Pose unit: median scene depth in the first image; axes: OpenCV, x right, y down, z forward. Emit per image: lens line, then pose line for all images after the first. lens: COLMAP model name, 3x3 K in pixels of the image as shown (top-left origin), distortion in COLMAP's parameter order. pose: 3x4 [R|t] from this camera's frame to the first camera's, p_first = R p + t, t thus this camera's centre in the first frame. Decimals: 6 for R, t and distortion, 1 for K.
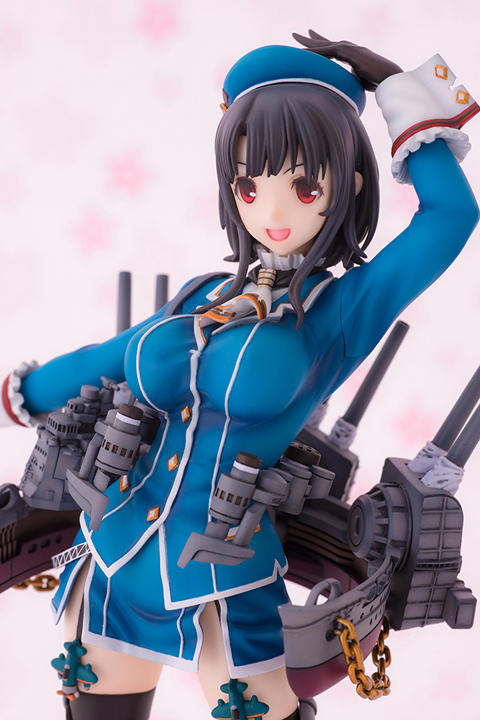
lens RADIAL K [[1690.3, 0, 240.0], [0, 1690.3, 360.0], [0, 0, 1]] dist [0.113754, 0.578460]
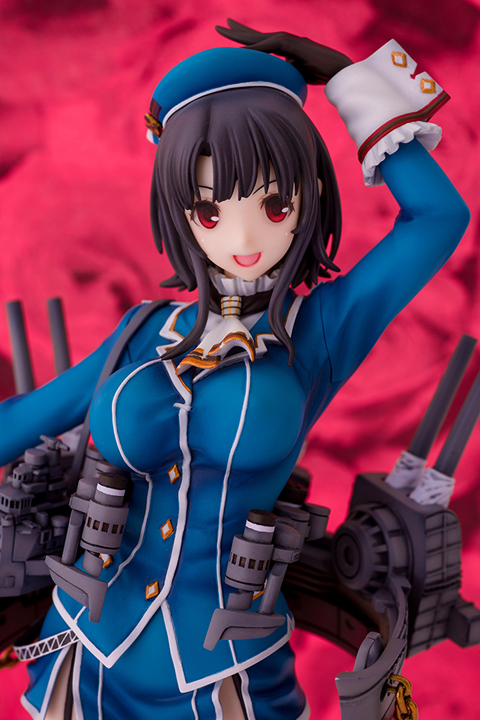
lens RADIAL K [[1690.3, 0, 240.0], [0, 1690.3, 360.0], [0, 0, 1]] dist [0.113754, 0.578460]
pose [[0.959648, -0.142900, 0.242187, -0.205633], [0.124907, 0.988243, 0.088169, -0.101299], [-0.251939, -0.054360, 0.966215, 0.134988]]
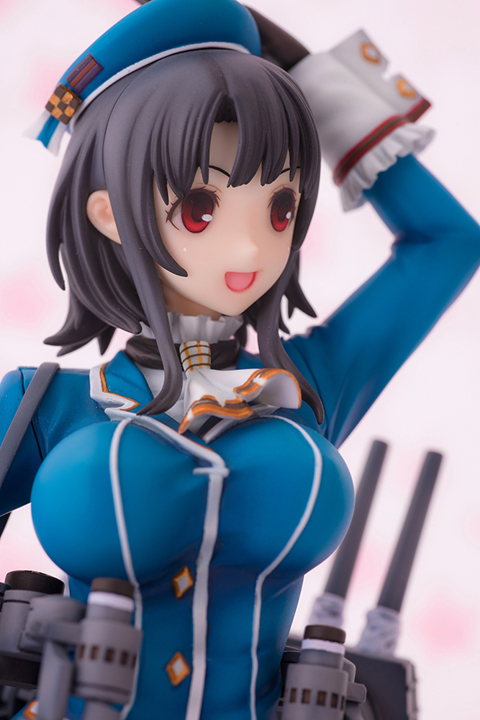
lens RADIAL K [[1775.8, 0, 240.0], [0, 1775.8, 360.0], [0, 0, 1]] dist [0.111955, 0.658919]
pose [[0.658815, -0.033718, 0.751549, -0.479569], [0.138085, 0.987443, -0.076745, 0.006005], [-0.739523, 0.154338, 0.655198, 0.570027]]
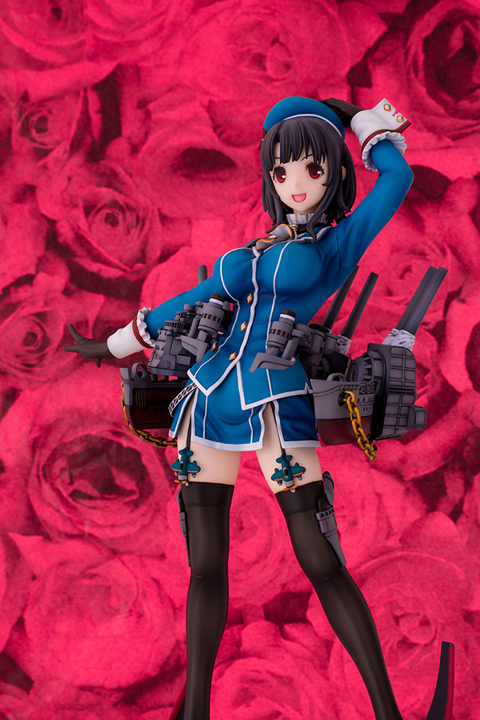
lens RADIAL K [[1560.1, 0, 240.0], [0, 1560.1, 360.0], [0, 0, 1]] dist [0.097322, 0.114963]
pose [[0.999404, -0.031482, 0.014190, -0.066469], [0.033959, 0.970558, -0.238460, 0.468759], [-0.006265, 0.238800, 0.971049, -0.519633]]
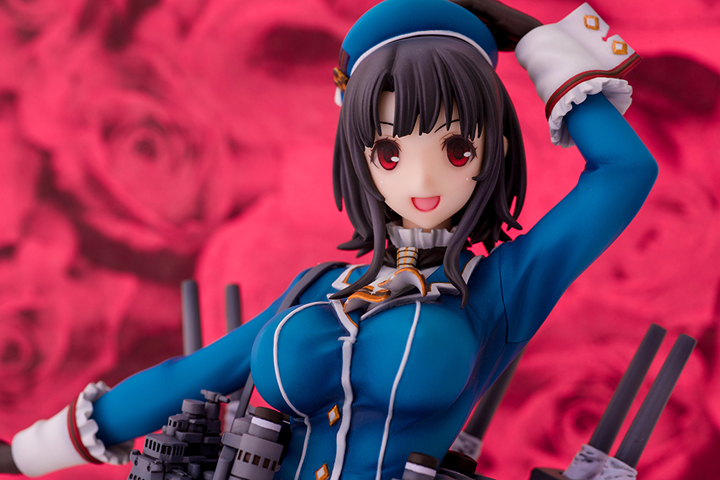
lens RADIAL K [[1690.3, 0, 360.0], [0, 1690.3, 240.0], [0, 0, 1]] dist [0.113754, 0.578460]
pose [[0.979213, -0.026564, 0.201088, -0.186494], [0.057876, 0.986765, -0.151478, 0.074234], [-0.194402, 0.159968, 0.967790, 0.167739]]
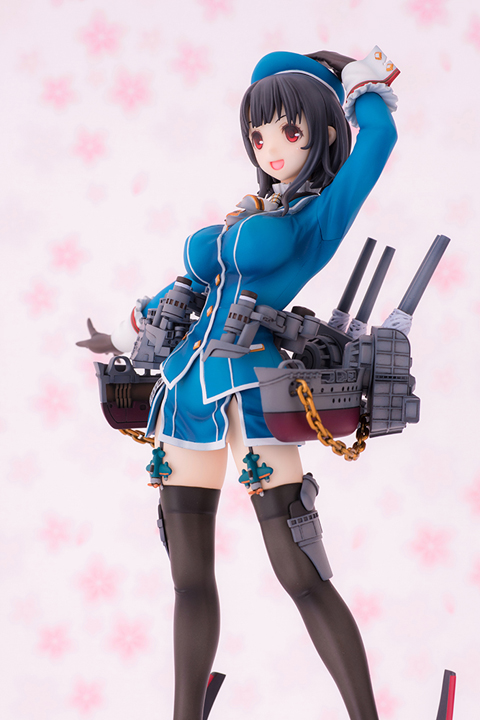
lens RADIAL K [[1560.1, 0, 240.0], [0, 1560.1, 360.0], [0, 0, 1]] dist [0.097322, 0.114963]
pose [[0.965418, -0.058944, -0.253958, 0.342054], [-0.006962, 0.967930, -0.251124, 0.457084], [0.260616, 0.244208, 0.934046, -0.298036]]
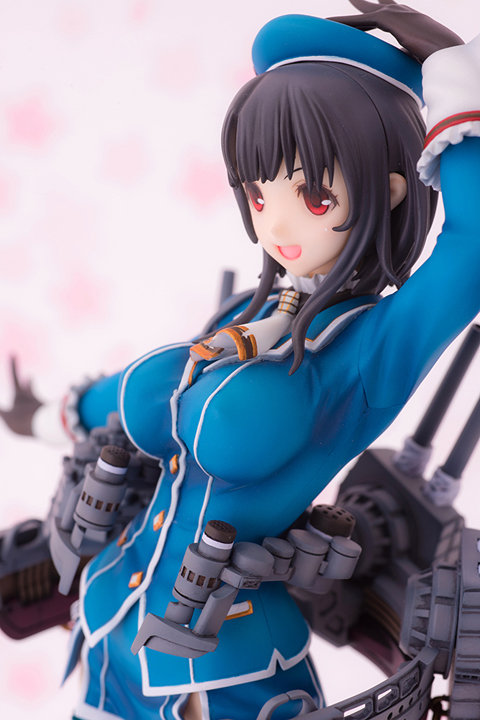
lens RADIAL K [[1690.3, 0, 240.0], [0, 1690.3, 360.0], [0, 0, 1]] dist [0.113754, 0.578460]
pose [[0.931369, 0.056954, -0.359594, 0.293898], [-0.036603, 0.997332, 0.063158, -0.072999], [0.362232, -0.045661, 0.930969, 0.239914]]
